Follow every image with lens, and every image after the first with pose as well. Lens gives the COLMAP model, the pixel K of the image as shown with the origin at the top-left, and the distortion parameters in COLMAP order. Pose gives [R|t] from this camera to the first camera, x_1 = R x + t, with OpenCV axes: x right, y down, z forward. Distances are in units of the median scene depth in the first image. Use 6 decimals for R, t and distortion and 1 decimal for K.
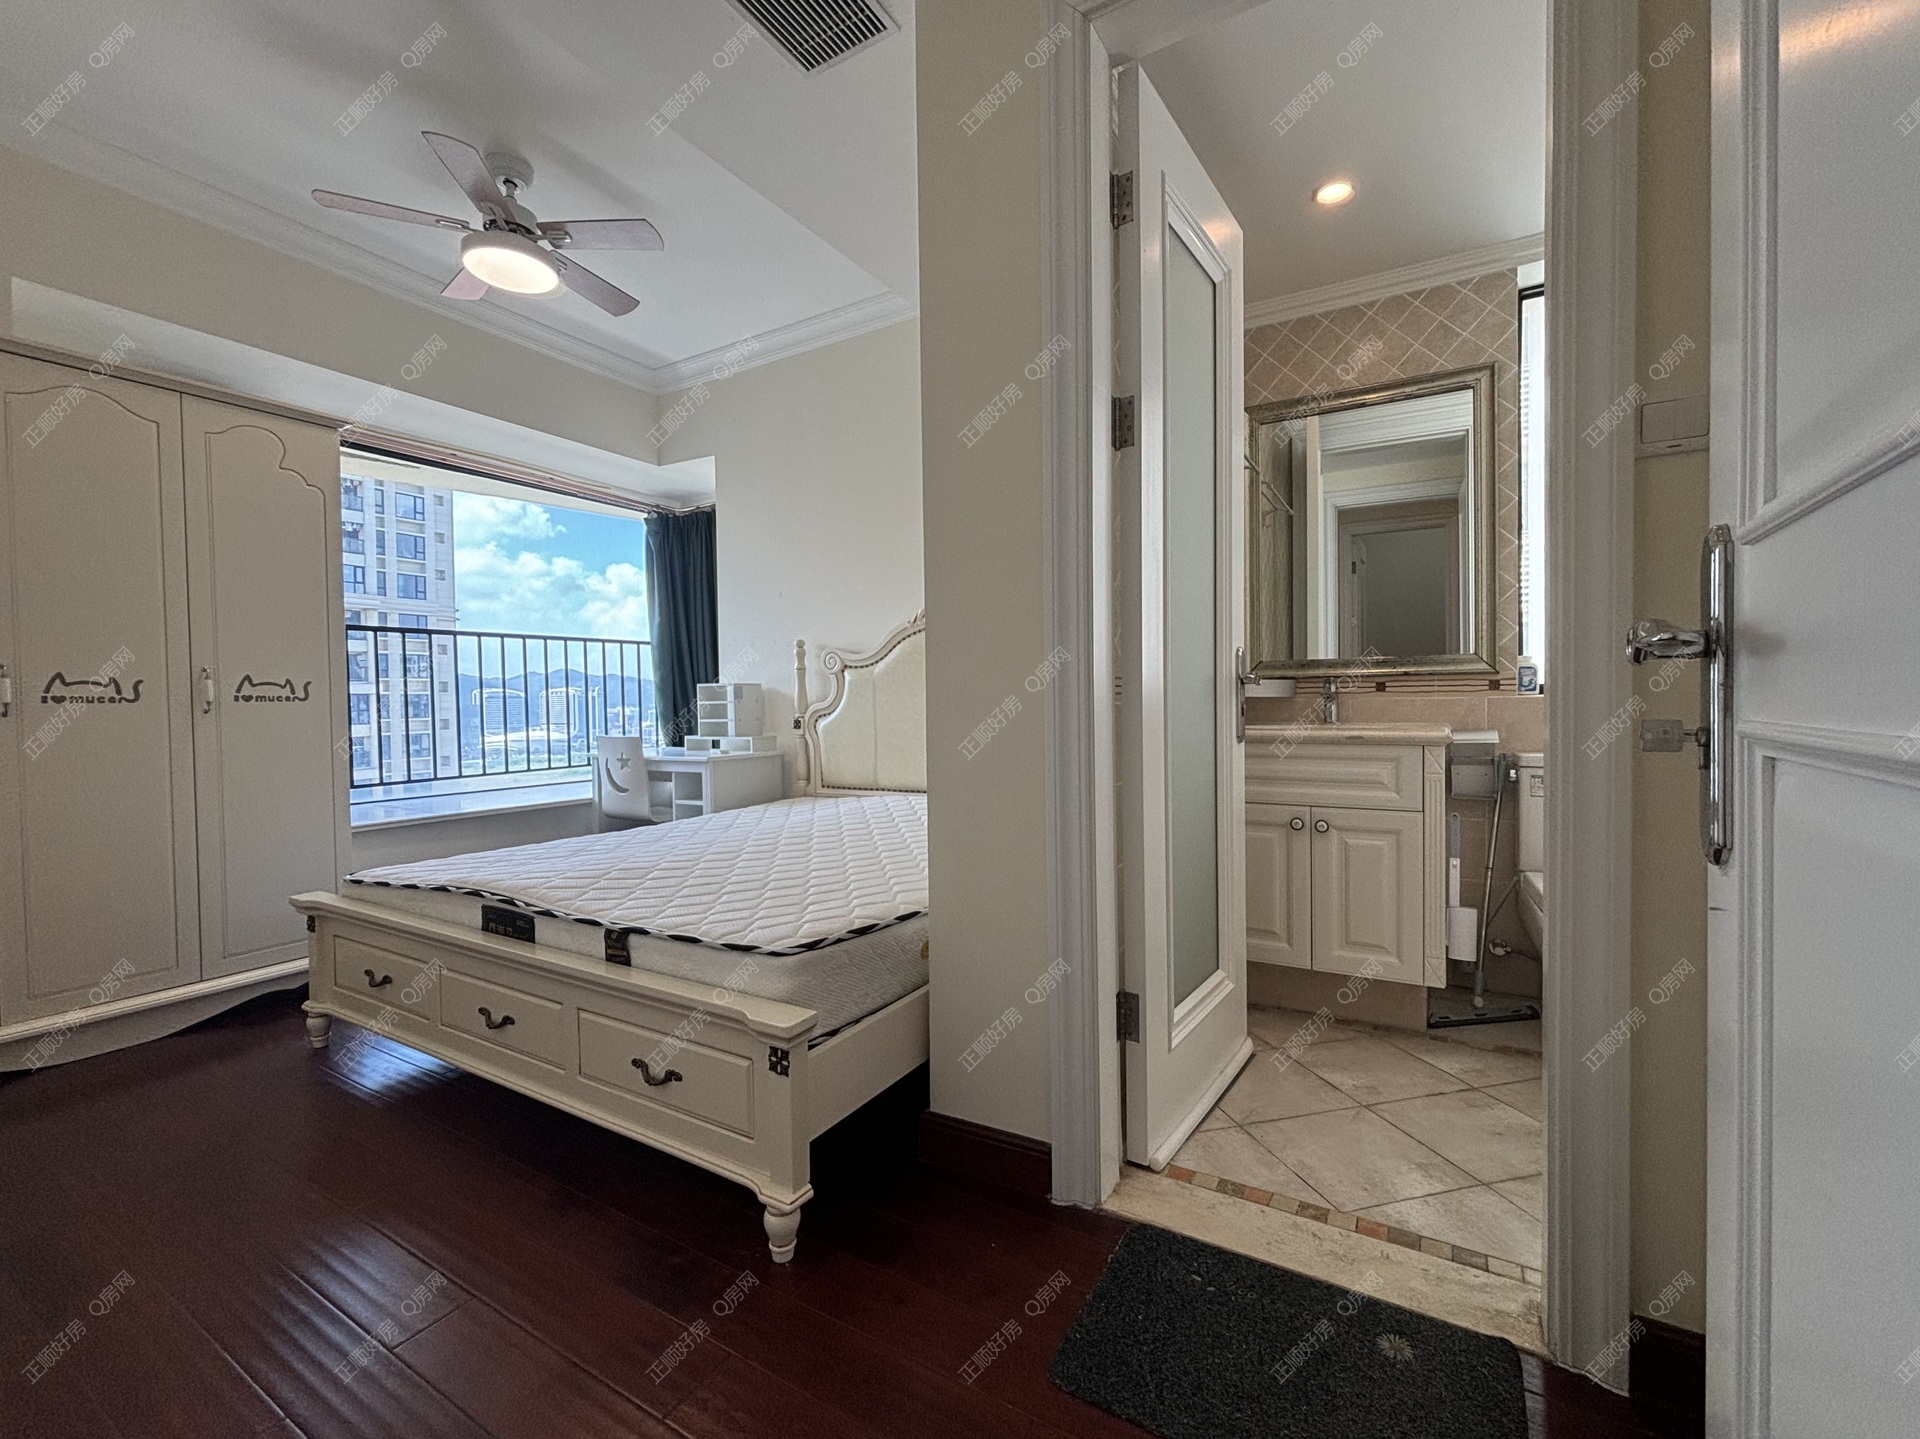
lens RADIAL K [[770.3, 0, 974.9], [0, 770.3, 711.8], [0, 0, 1]] dist [-0.006024, 0.000180]
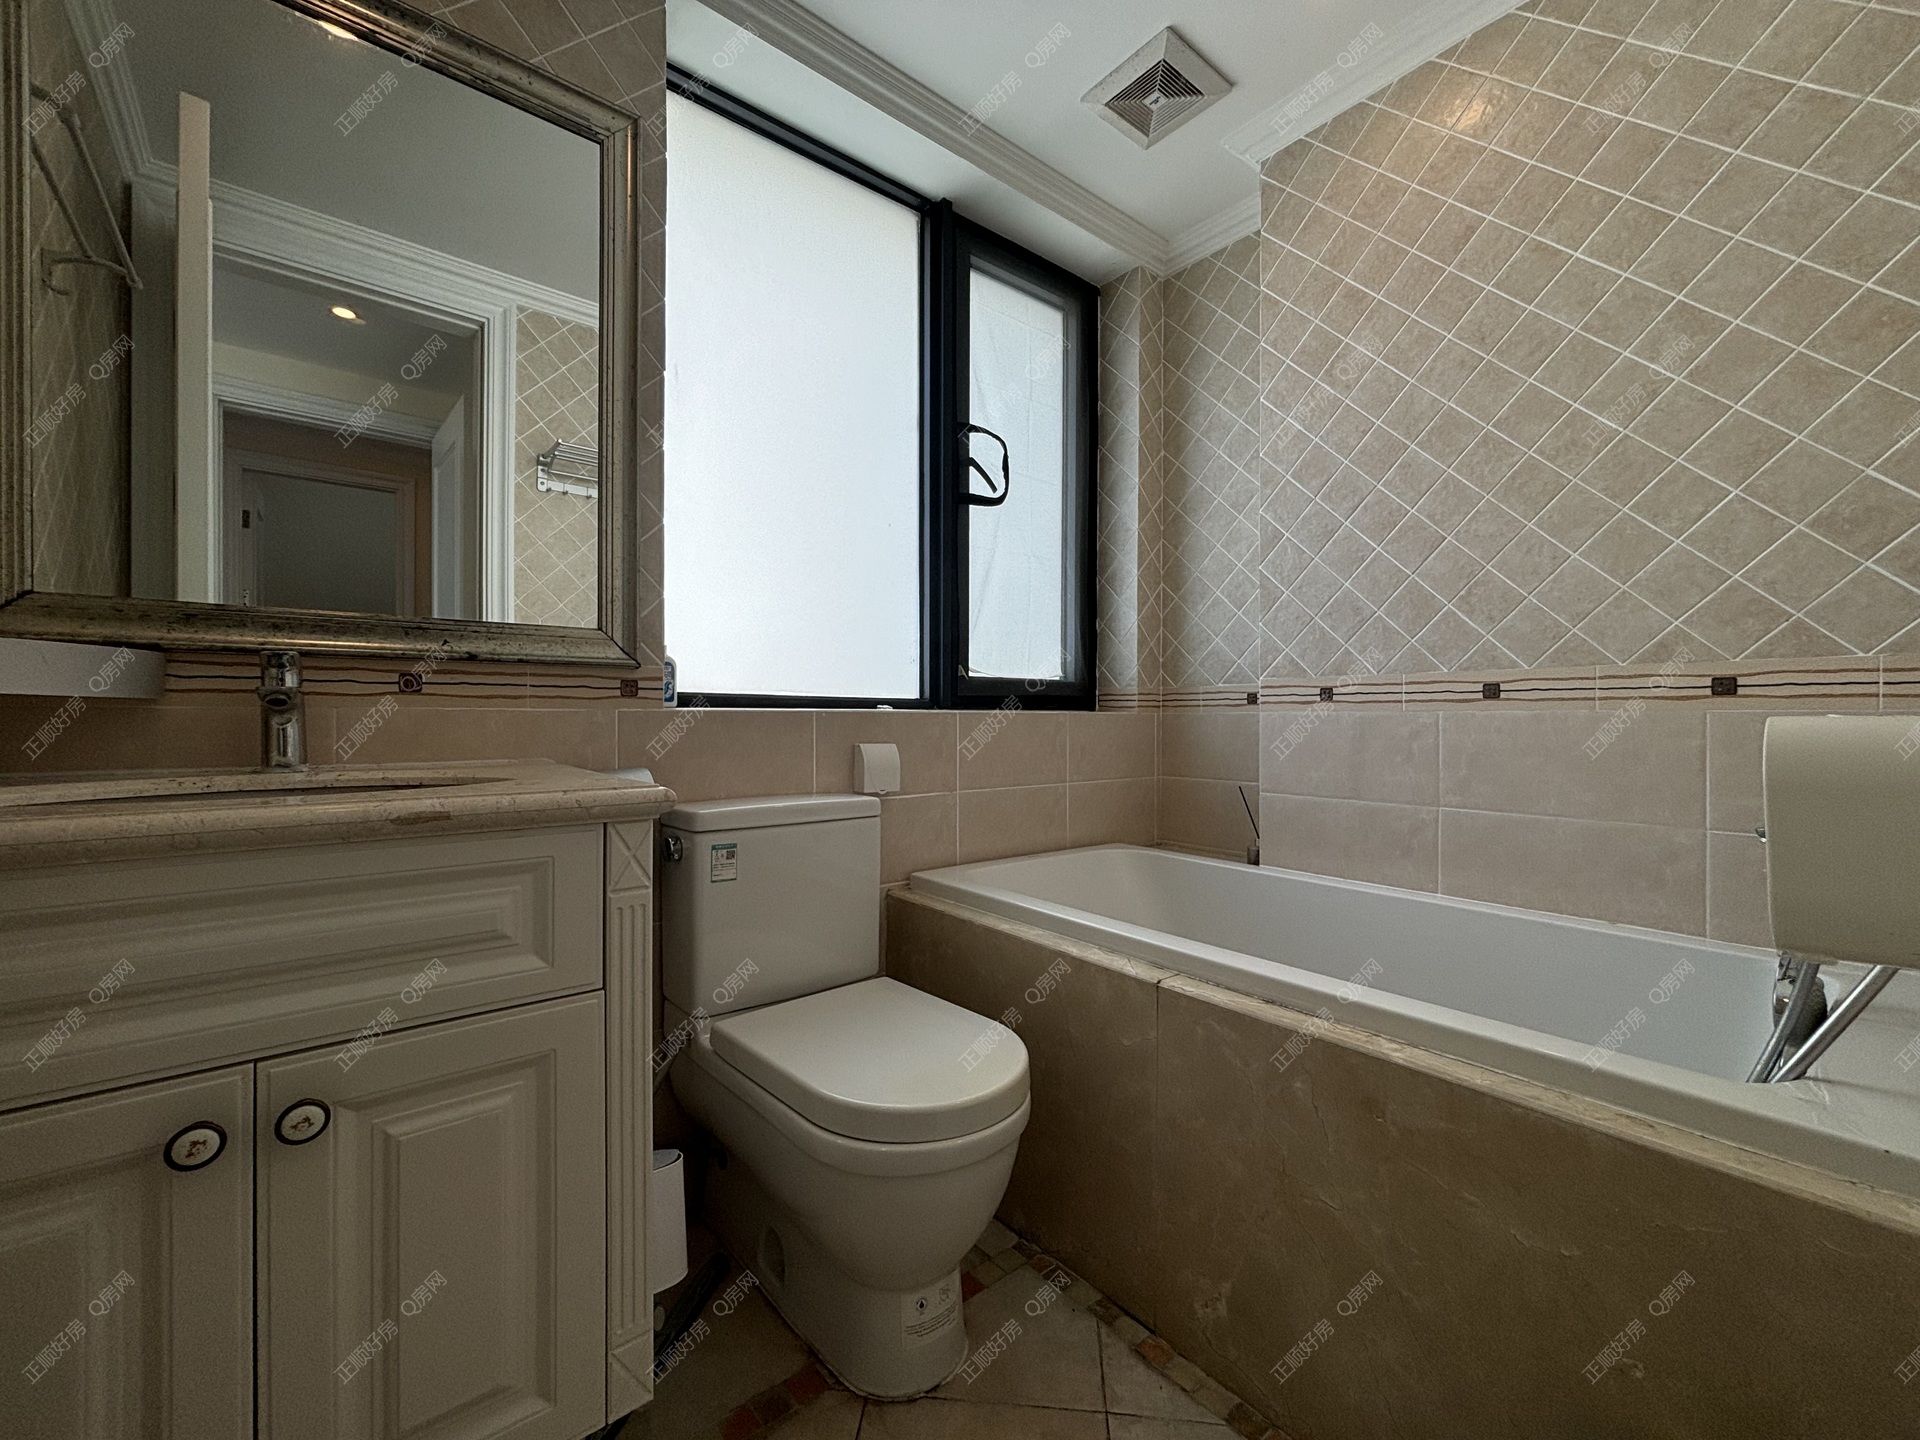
lens RADIAL K [[770.3, 0, 956.4], [0, 770.3, 716.7], [0, 0, 1]] dist [-0.006024, 0.000180]
pose [[0.336840, 0.011681, 0.941489, 0.204294], [0.008121, 0.999850, -0.015310, -0.003151], [-0.941527, 0.012803, 0.336694, 0.529652]]
